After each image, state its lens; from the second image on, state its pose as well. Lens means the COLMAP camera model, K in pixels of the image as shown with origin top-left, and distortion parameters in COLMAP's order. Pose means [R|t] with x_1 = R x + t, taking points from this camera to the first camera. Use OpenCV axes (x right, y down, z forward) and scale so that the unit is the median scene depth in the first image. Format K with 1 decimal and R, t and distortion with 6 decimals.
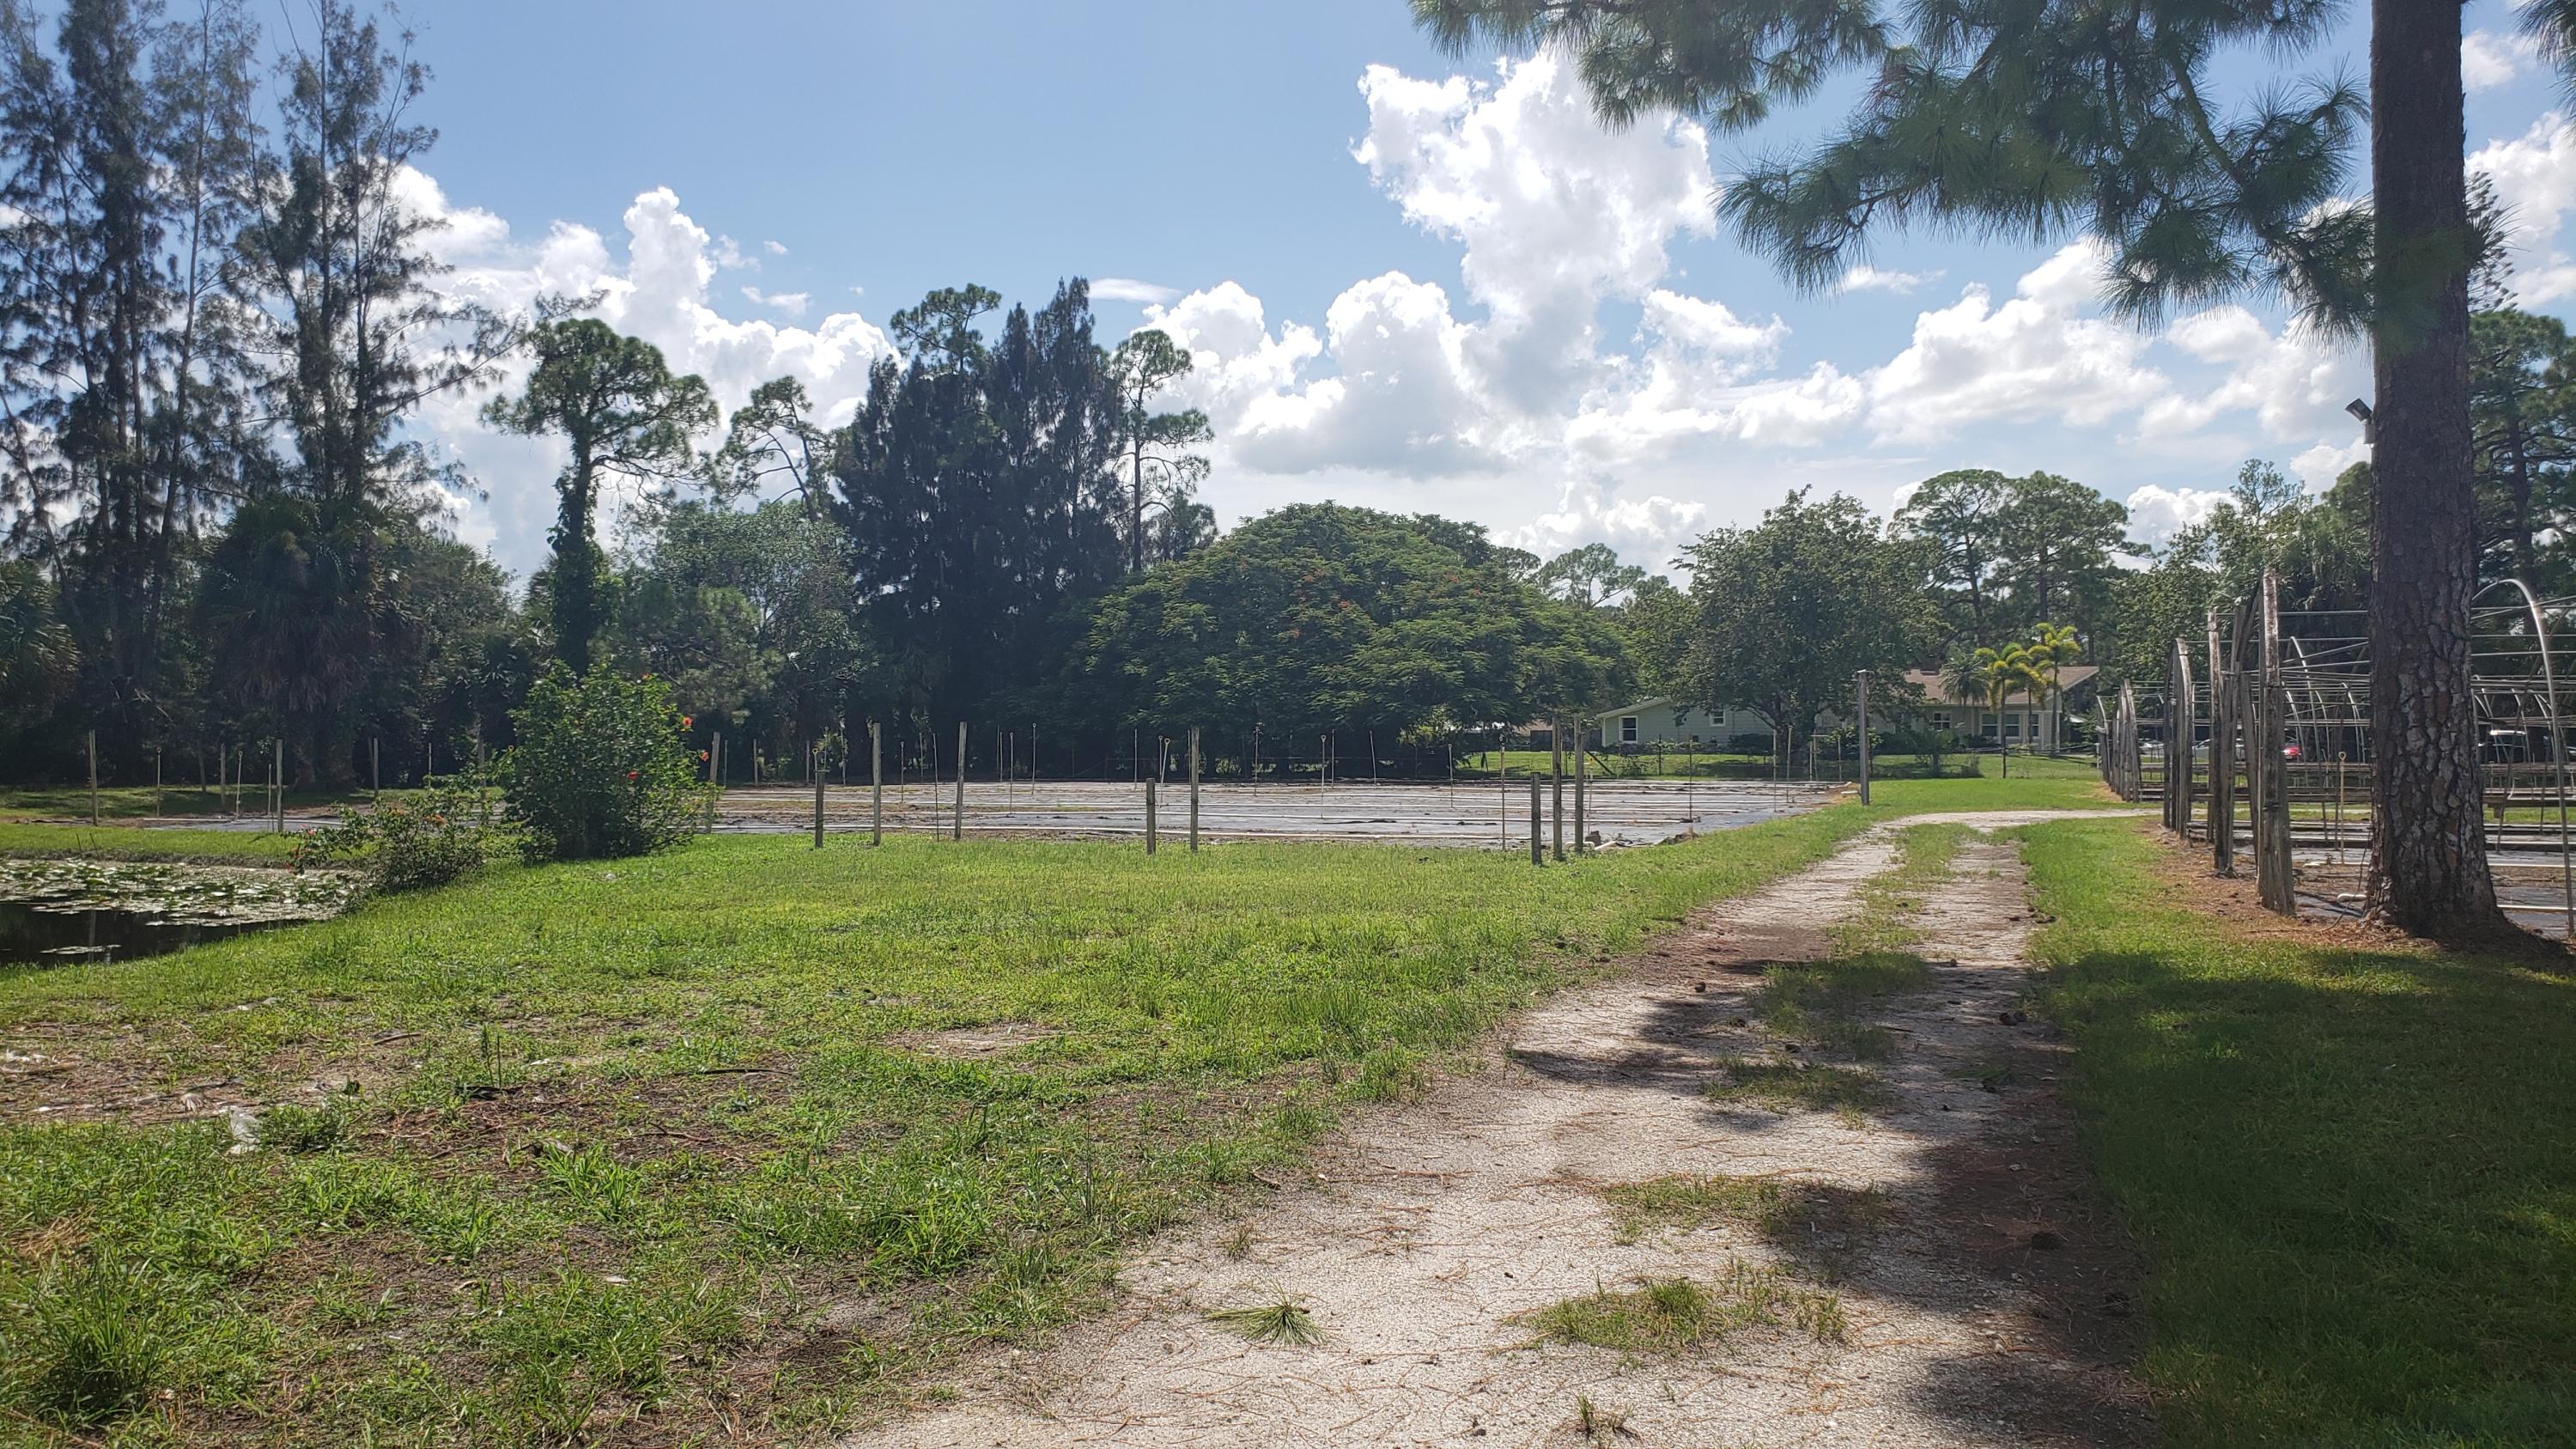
lens RADIAL K [[1989.3, 0, 1284.2], [0, 1989.3, 731.6], [0, 0, 1]] dist [0.023522, -0.061223]
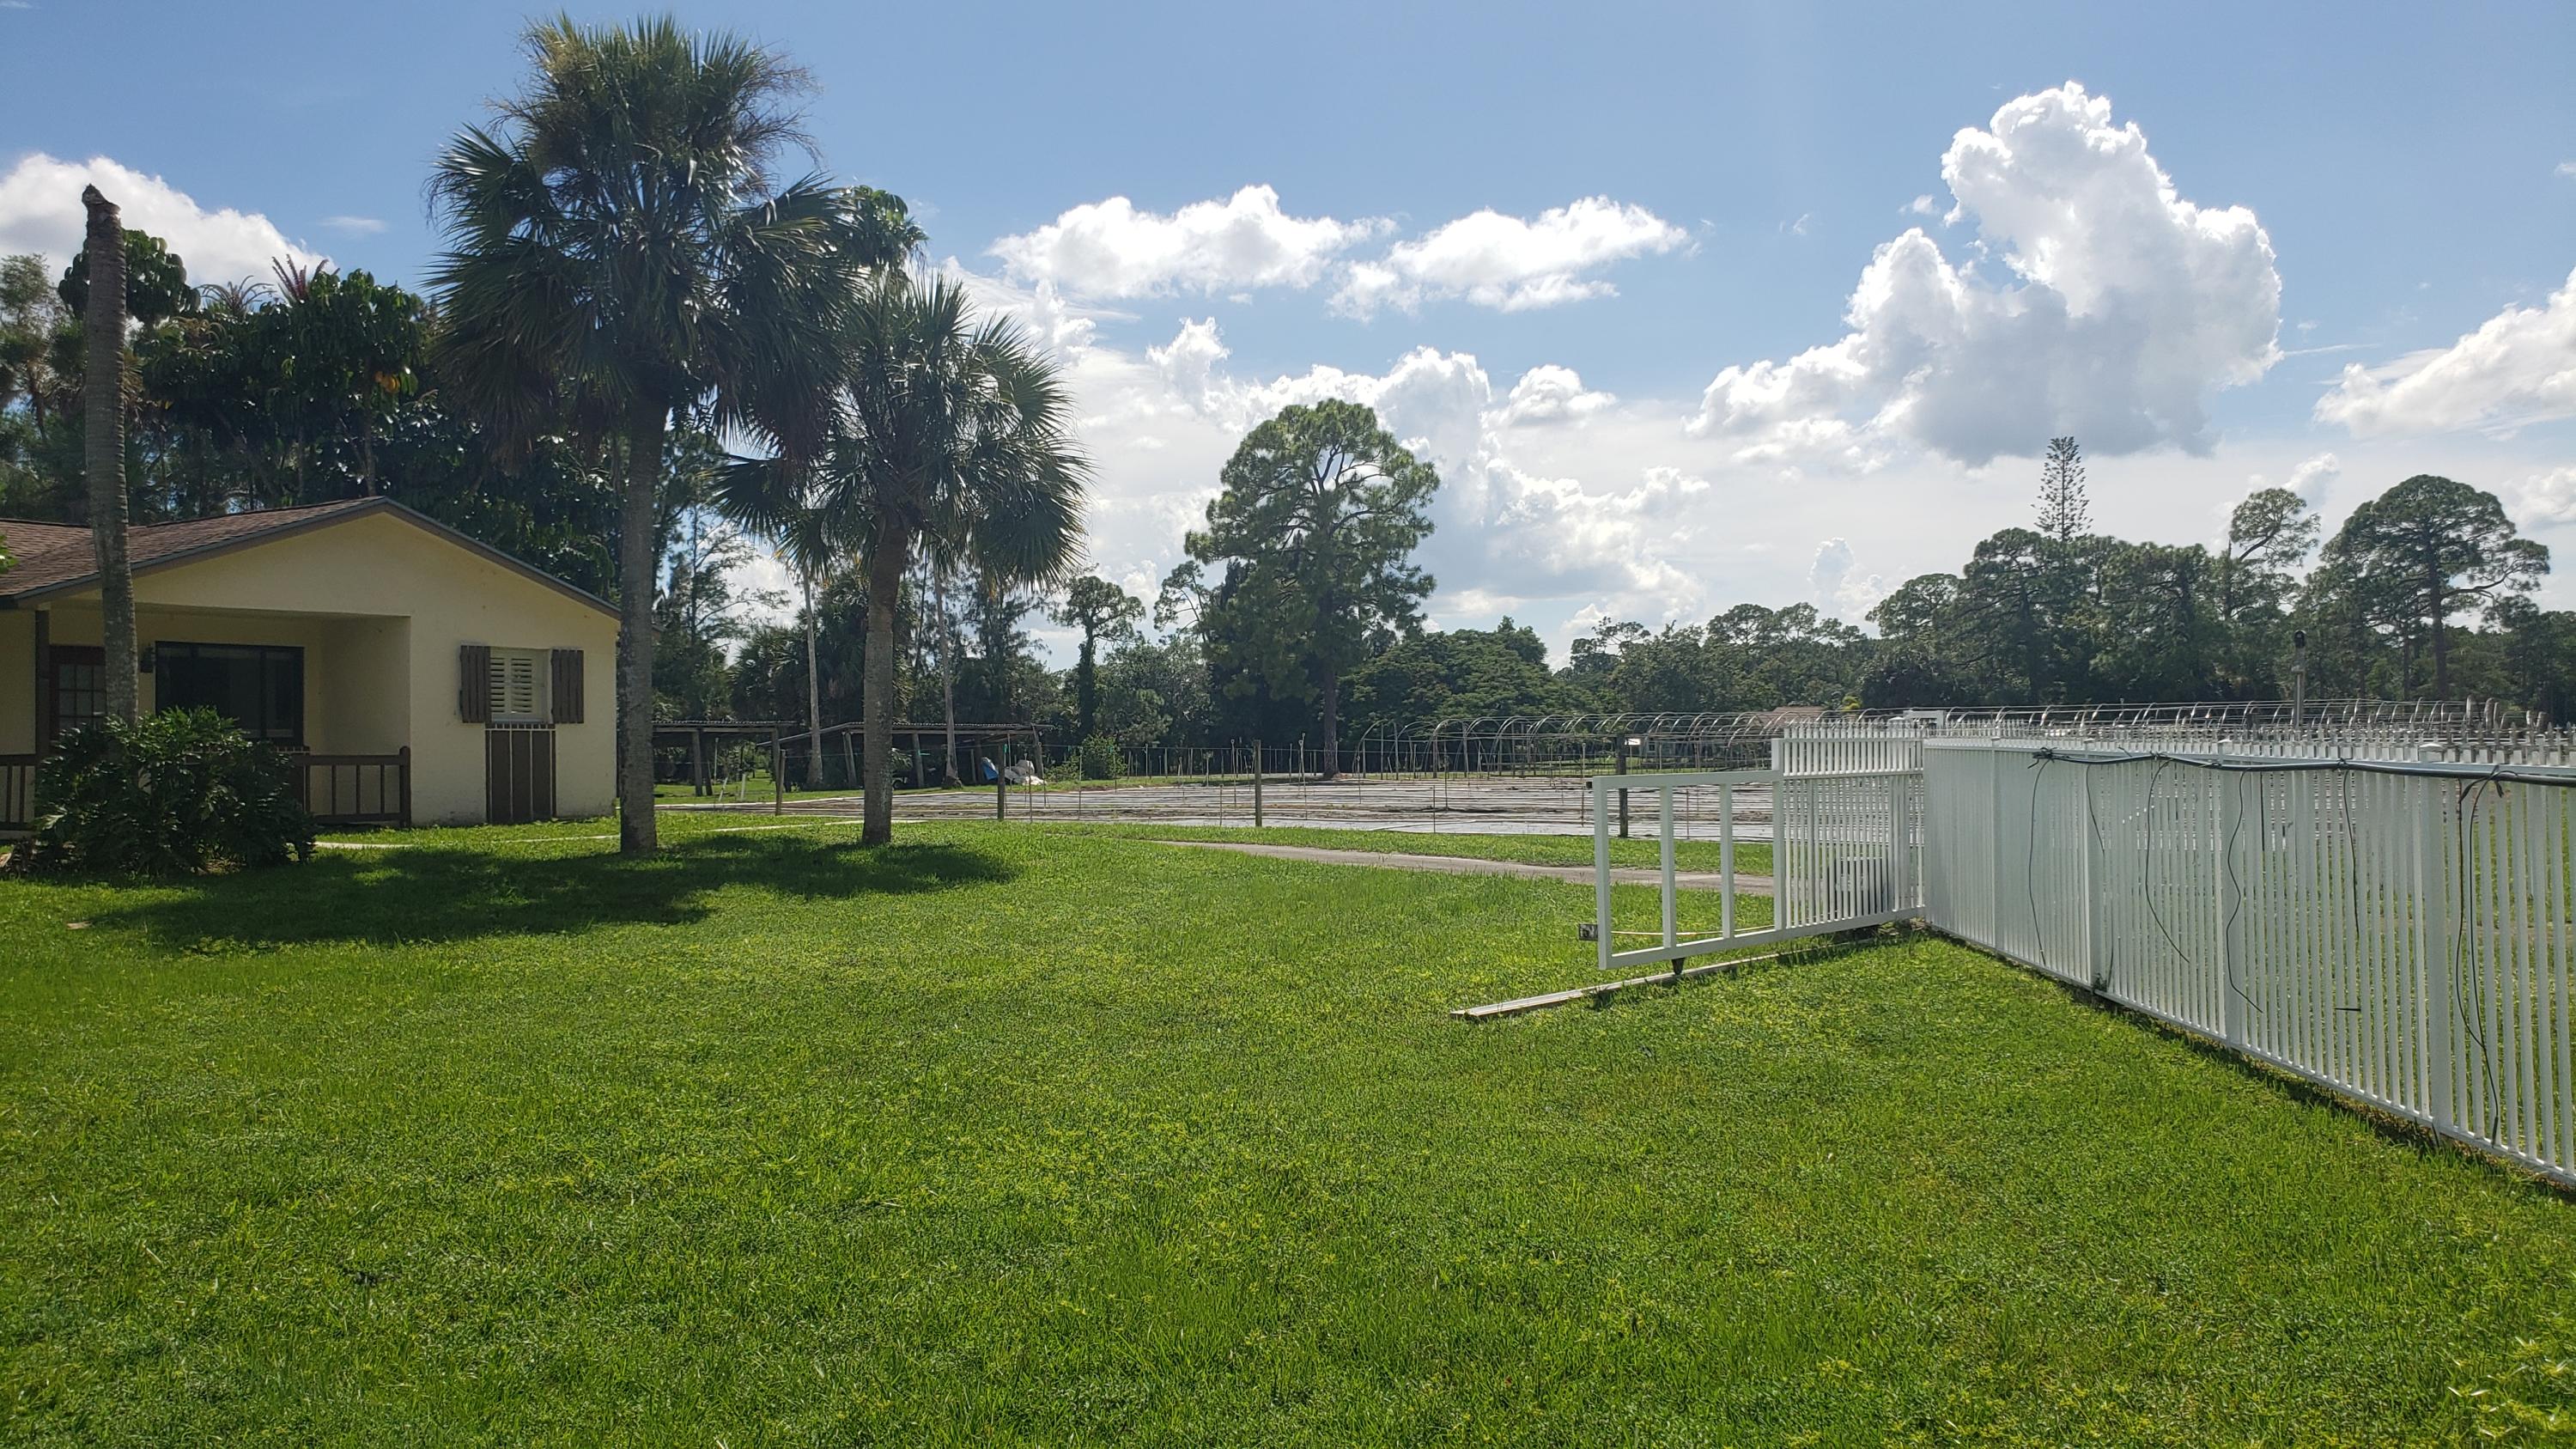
lens RADIAL K [[1989.3, 0, 1287.1], [0, 1989.3, 729.6], [0, 0, 1]] dist [0.023522, -0.061223]
pose [[0.971225, -0.011665, -0.237877, 0.405918], [0.010943, 0.999931, -0.004353, -0.012260], [0.237911, 0.001624, 0.971286, -1.153004]]
